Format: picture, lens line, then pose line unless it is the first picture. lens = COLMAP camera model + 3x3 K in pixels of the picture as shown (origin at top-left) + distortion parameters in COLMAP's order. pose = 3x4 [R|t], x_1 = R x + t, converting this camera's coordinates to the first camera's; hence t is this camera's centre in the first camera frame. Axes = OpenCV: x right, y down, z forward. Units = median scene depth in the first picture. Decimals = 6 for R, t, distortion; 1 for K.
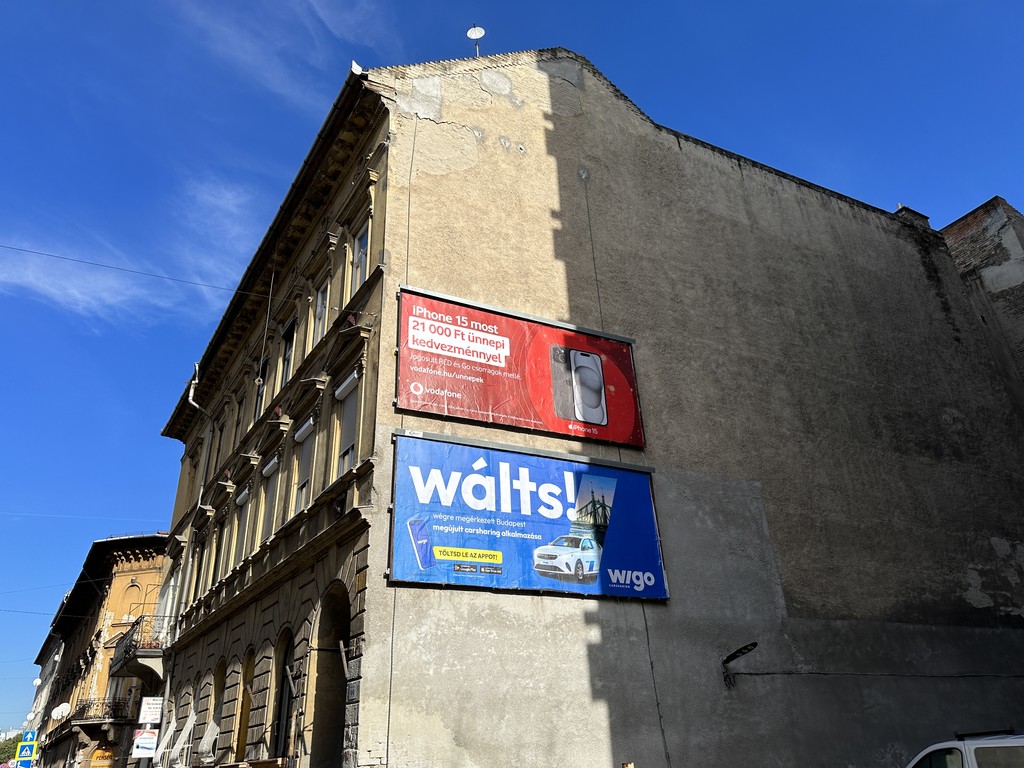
lens RADIAL K [[717.6, 0, 513.2], [0, 717.6, 386.6], [0, 0, 1]] dist [0.149238, -0.255020]
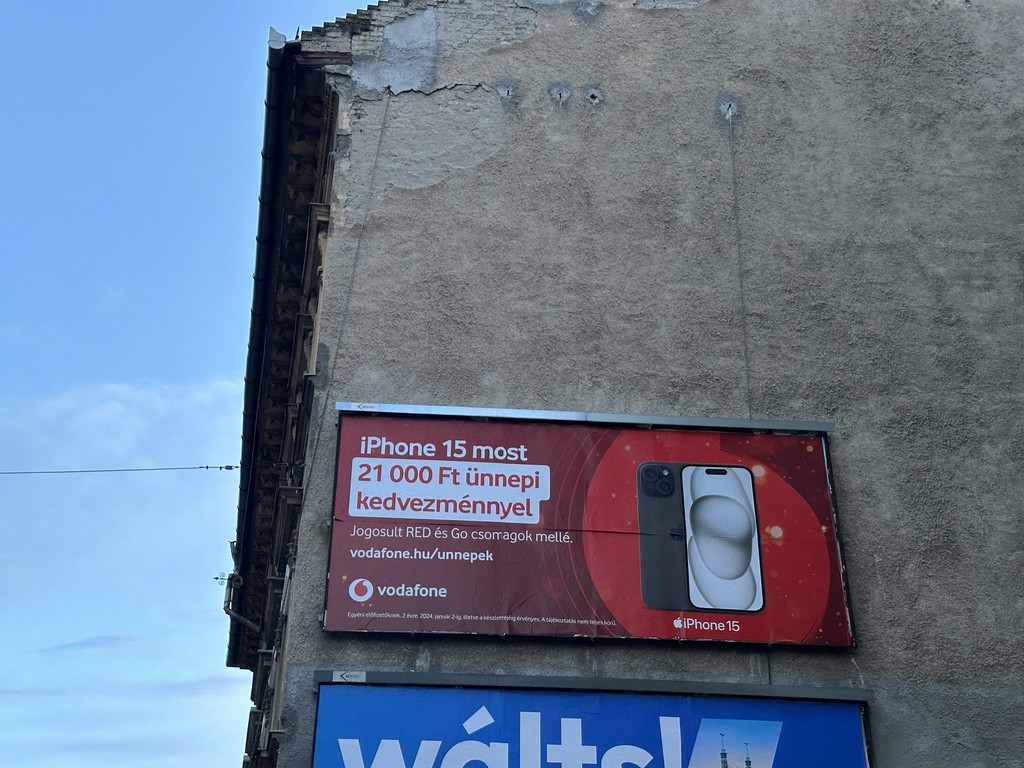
lens RADIAL K [[1417.6, 0, 512.6], [0, 1417.6, 384.5], [0, 0, 1]] dist [0.177196, -0.304232]
pose [[0.925543, -0.159172, -0.343562, 0.308876], [0.133975, 0.986320, -0.096038, -0.026624], [0.354149, 0.042859, 0.934206, 0.004383]]
